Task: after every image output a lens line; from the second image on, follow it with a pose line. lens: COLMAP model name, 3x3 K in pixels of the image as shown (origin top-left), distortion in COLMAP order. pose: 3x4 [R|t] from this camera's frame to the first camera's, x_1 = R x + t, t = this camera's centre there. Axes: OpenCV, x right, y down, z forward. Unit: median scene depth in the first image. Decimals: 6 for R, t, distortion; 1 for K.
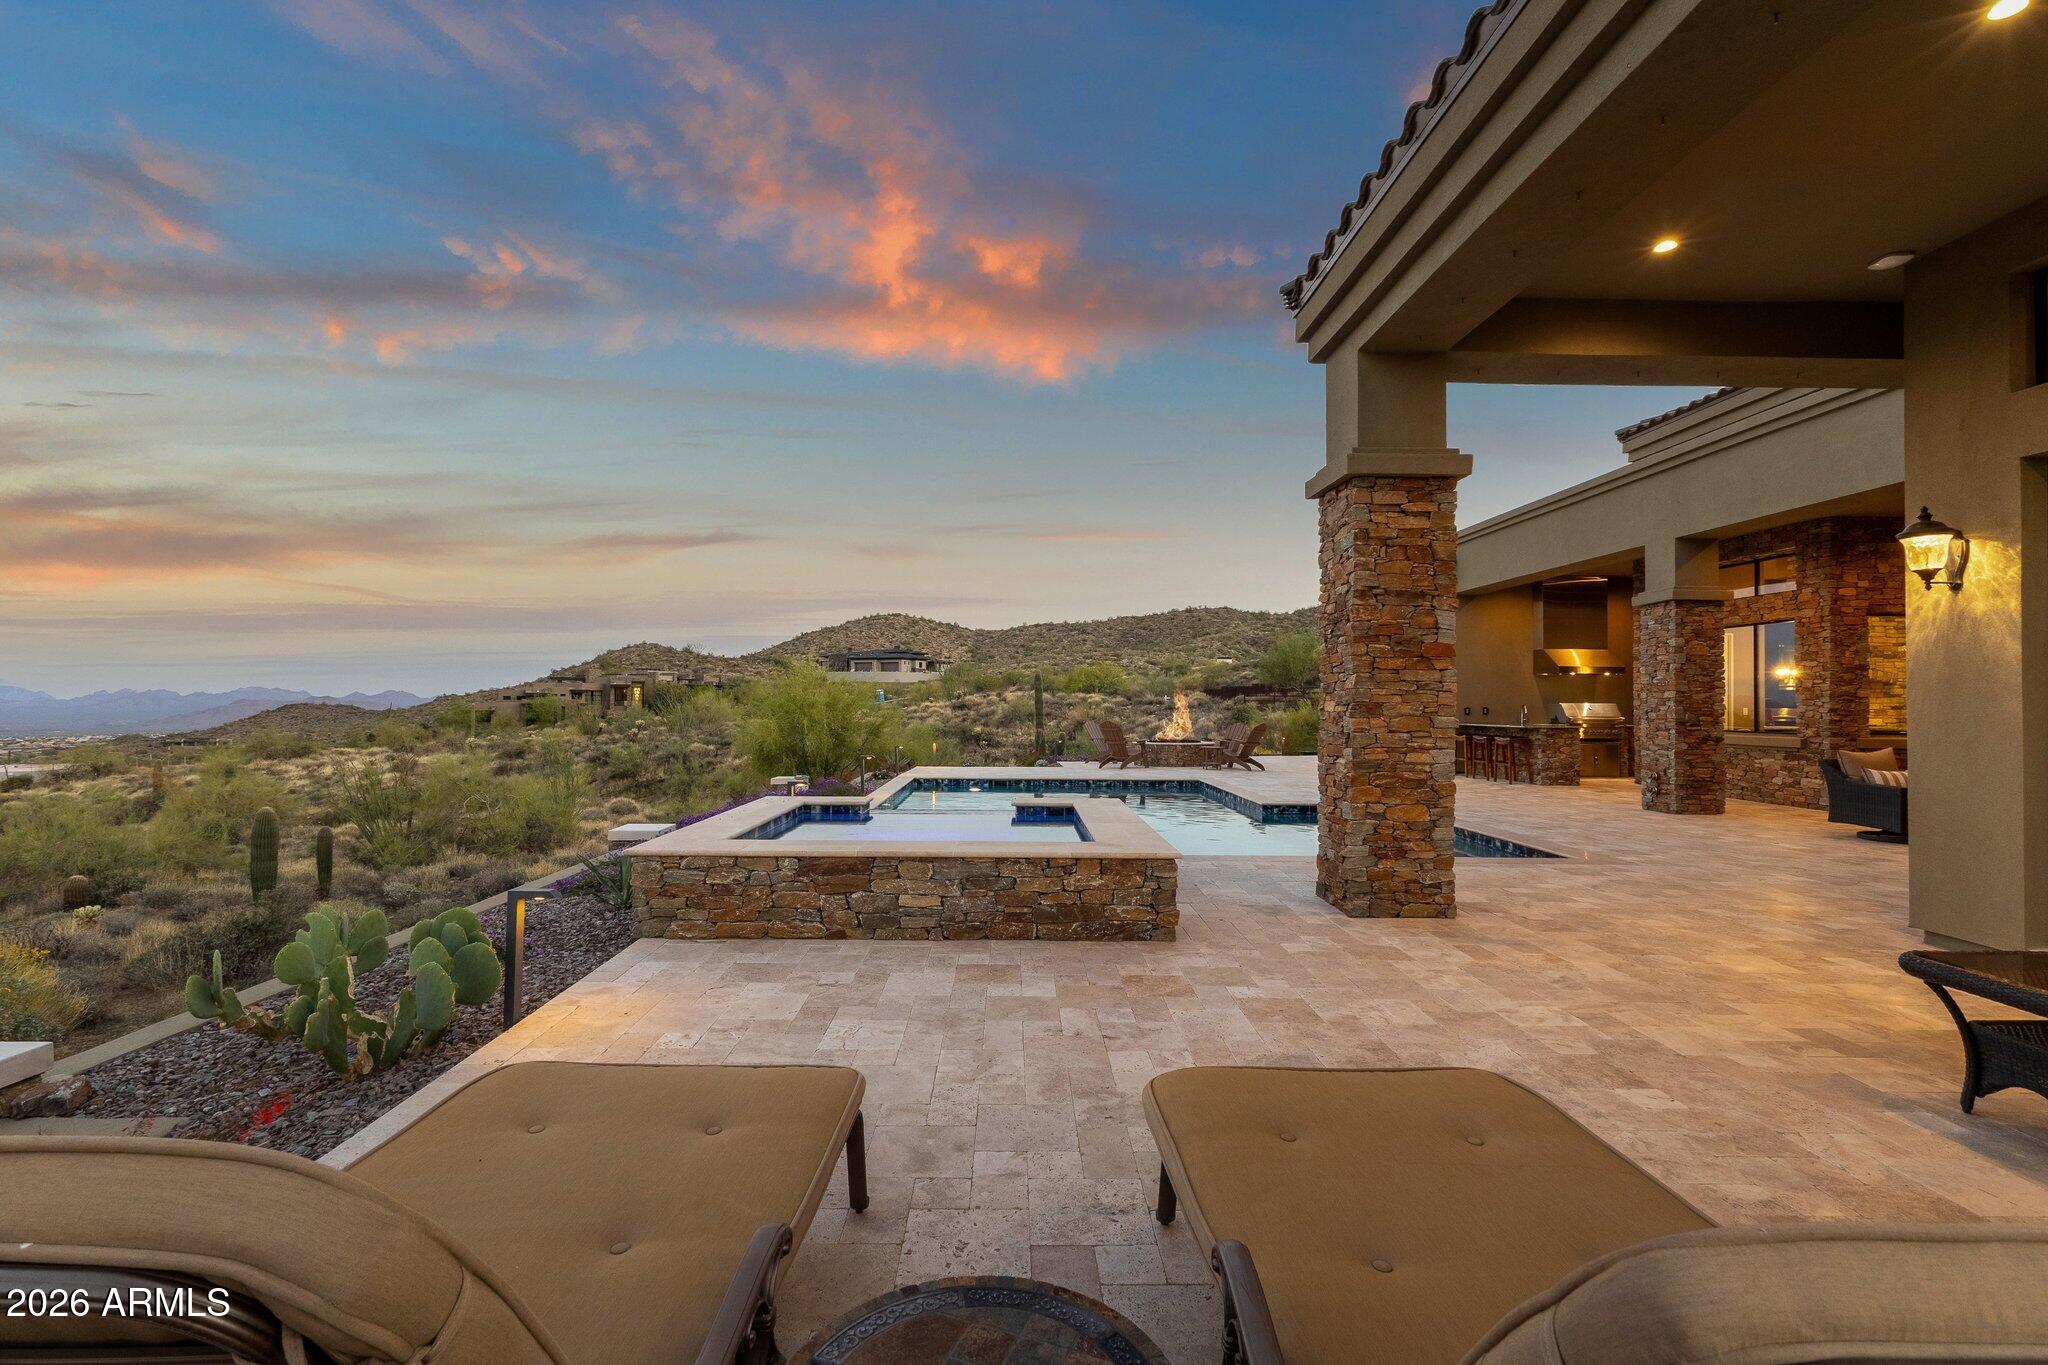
lens RADIAL K [[944.7, 0, 1031.7], [0, 944.7, 681.4], [0, 0, 1]] dist [0.012746, 0.000266]
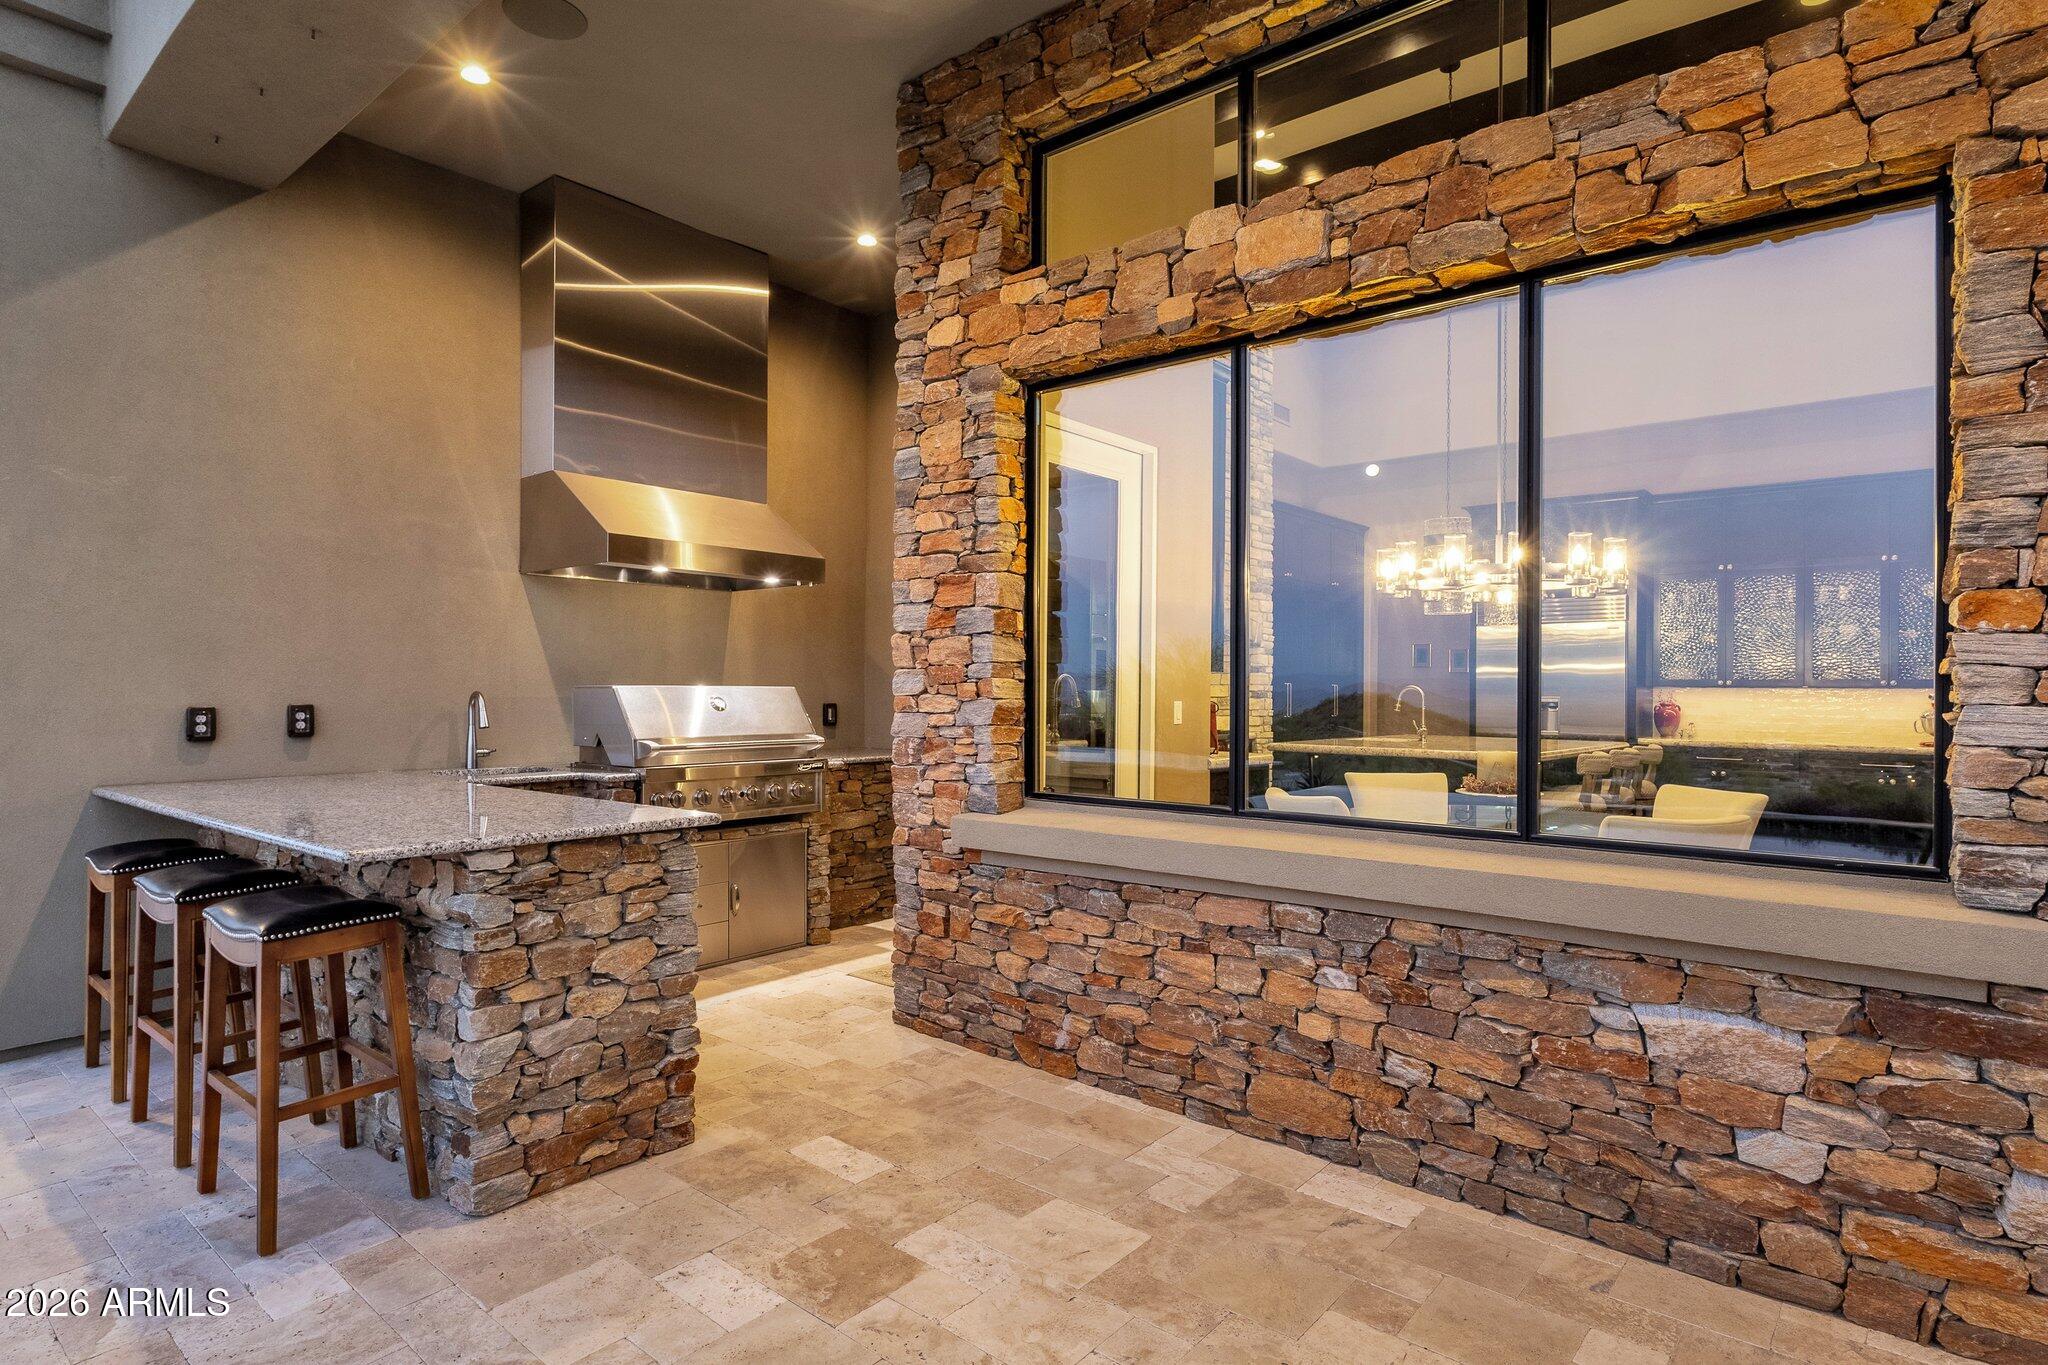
lens RADIAL K [[1094.2, 0, 1028.3], [0, 1094.2, 690.7], [0, 0, 1]] dist [0.001337, 0.000404]
pose [[0.657267, -0.003251, 0.753651, 1.247510], [-0.018859, 0.999607, 0.020758, 0.048940], [-0.753422, -0.027857, 0.656947, 2.204218]]
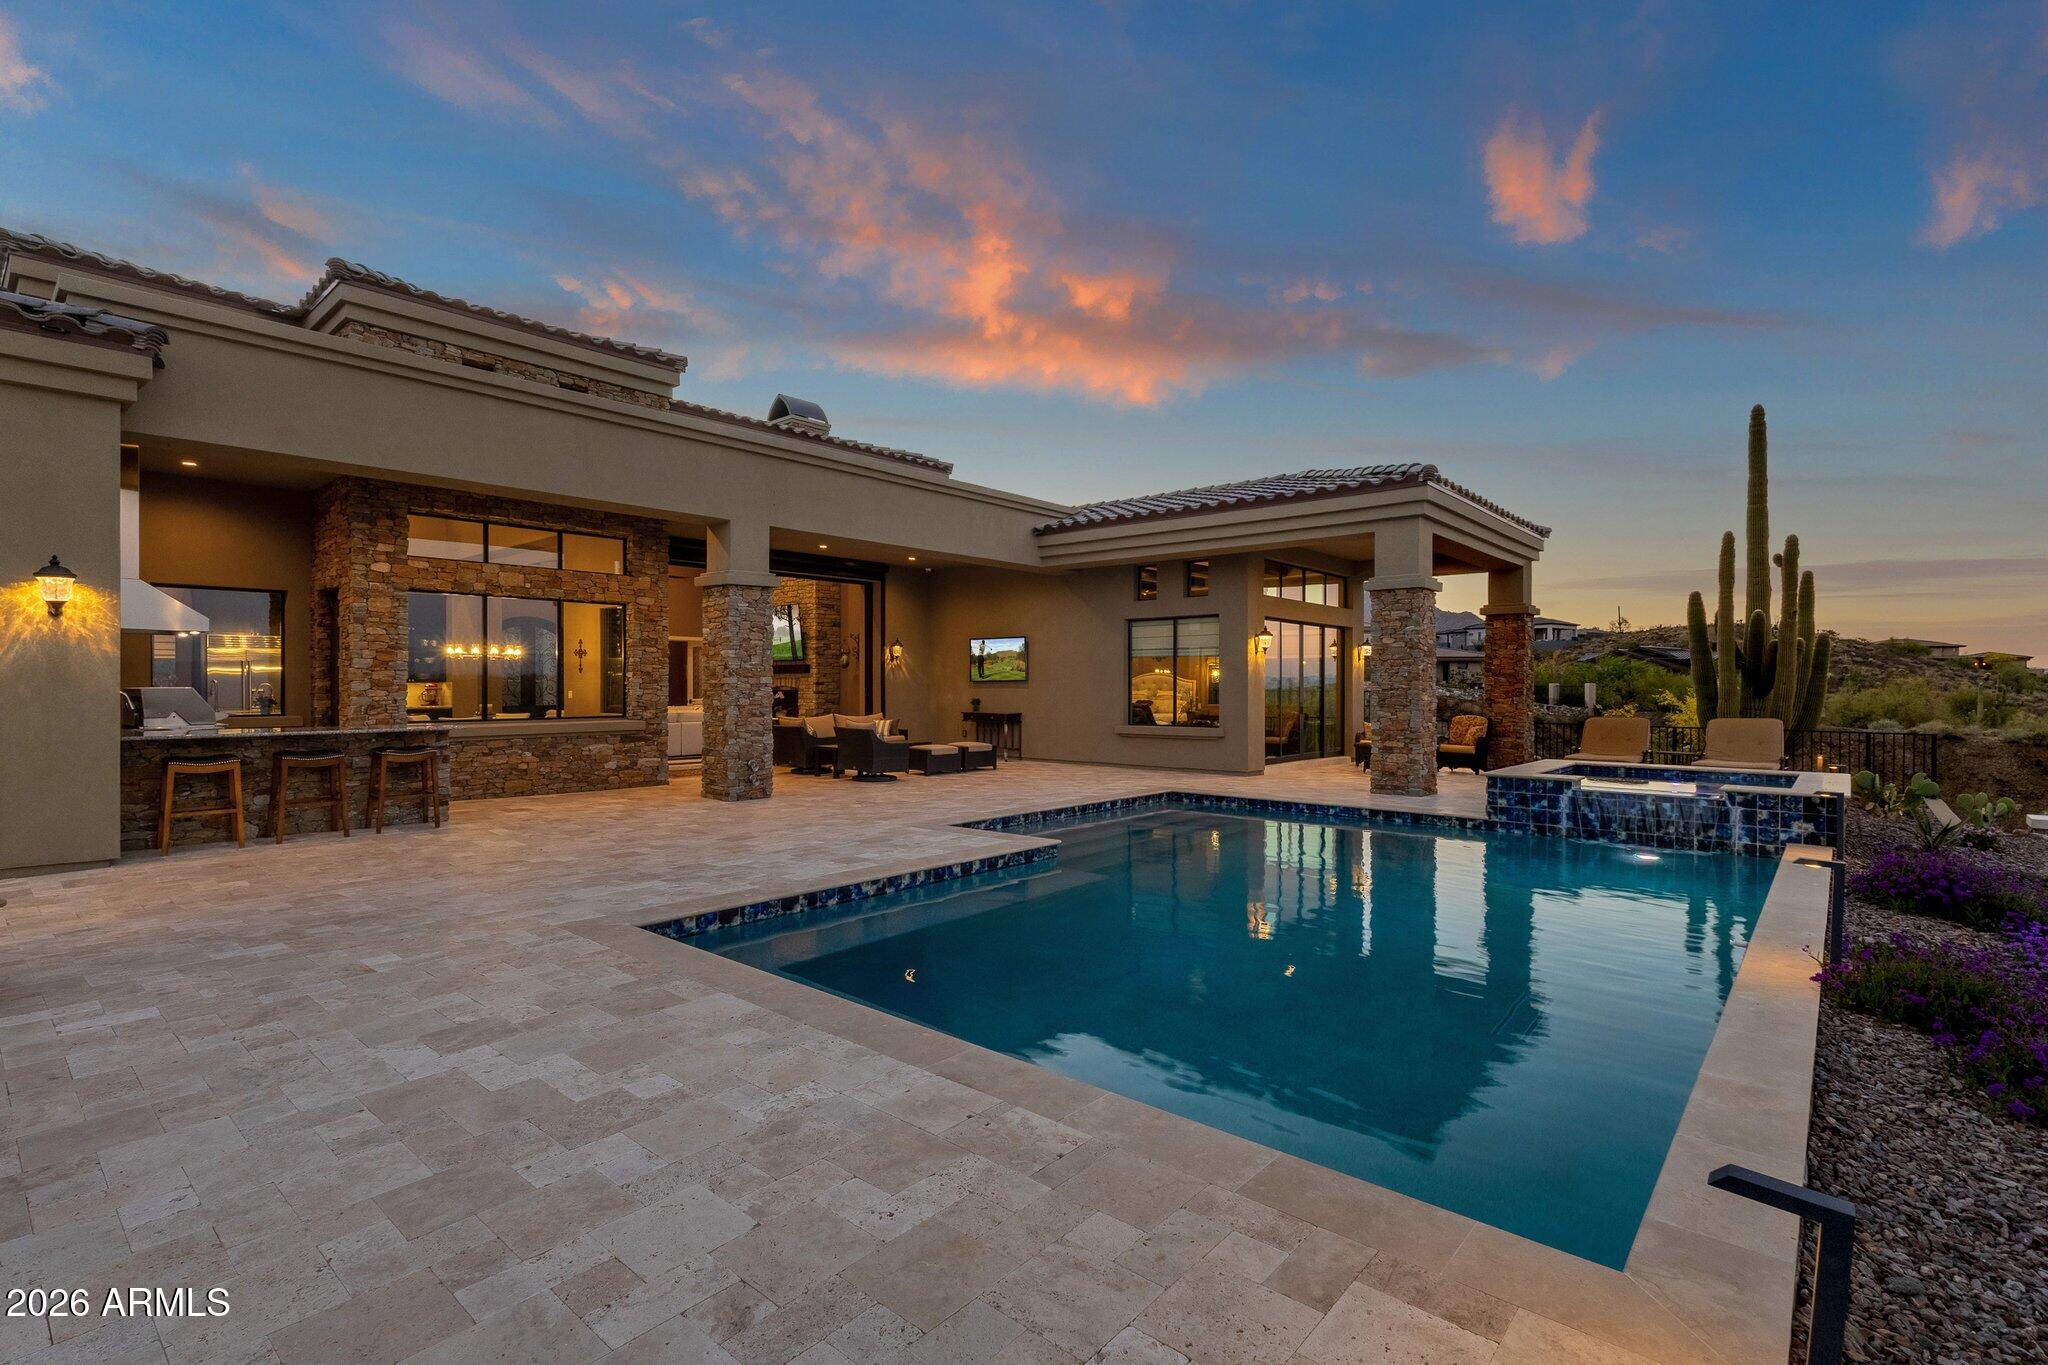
lens RADIAL K [[965.0, 0, 999.9], [0, 965.0, 687.9], [0, 0, 1]] dist [0.005486, -0.000033]
pose [[-0.727058, -0.012586, 0.686461, -0.443265], [-0.023210, 0.999711, -0.006254, 0.047514], [-0.686184, -0.020480, -0.727140, 3.282157]]
